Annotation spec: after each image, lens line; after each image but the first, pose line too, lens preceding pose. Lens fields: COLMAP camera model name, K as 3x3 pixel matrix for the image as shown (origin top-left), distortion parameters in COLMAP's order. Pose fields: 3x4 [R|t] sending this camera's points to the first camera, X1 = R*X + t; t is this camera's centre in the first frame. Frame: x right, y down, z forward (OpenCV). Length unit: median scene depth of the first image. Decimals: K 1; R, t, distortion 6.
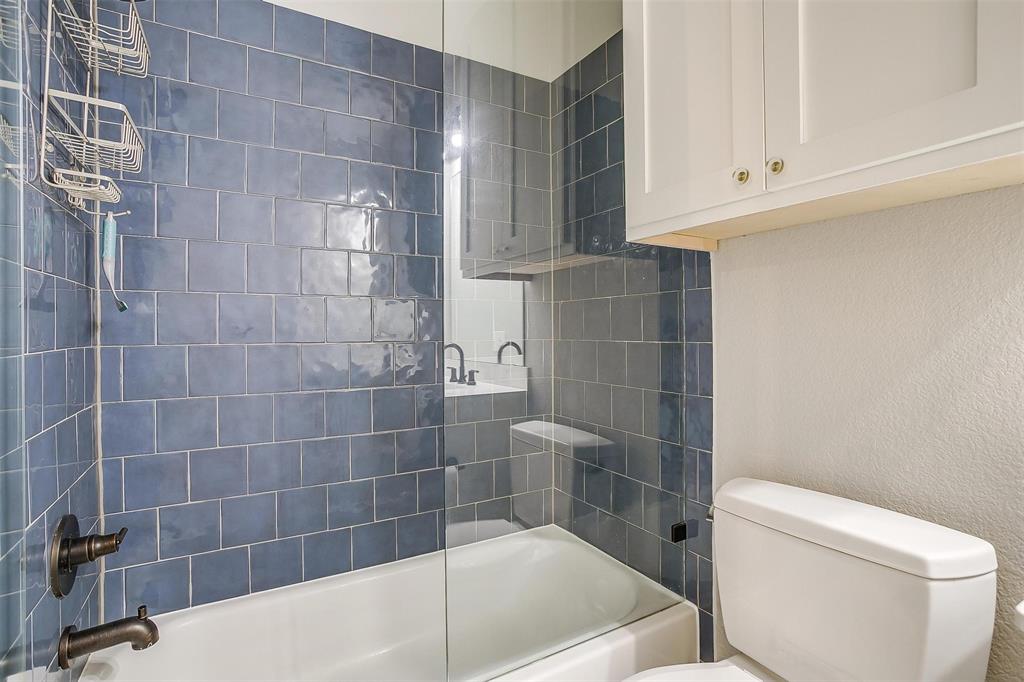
lens RADIAL K [[498.7, 0, 513.4], [0, 498.7, 329.3], [0, 0, 1]] dist [-0.072546, 0.035255]
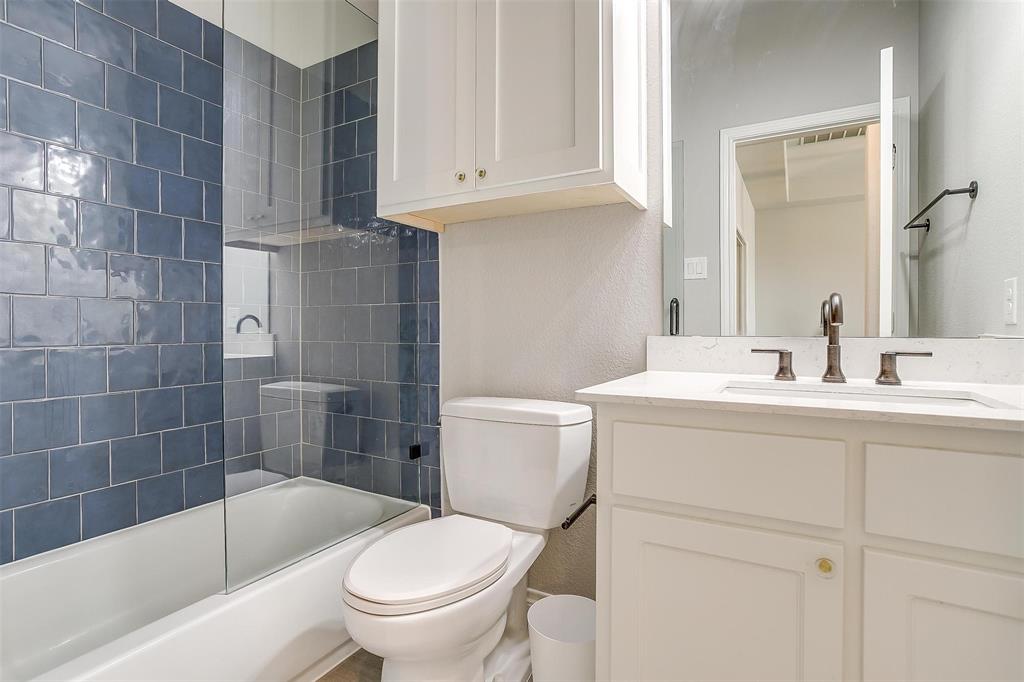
lens RADIAL K [[498.7, 0, 513.4], [0, 498.7, 329.3], [0, 0, 1]] dist [-0.072546, 0.035255]
pose [[0.860925, 0.003110, 0.508723, -0.088551], [-0.007538, 0.999950, 0.006645, 0.077797], [-0.508676, -0.009555, 0.860905, -0.213140]]
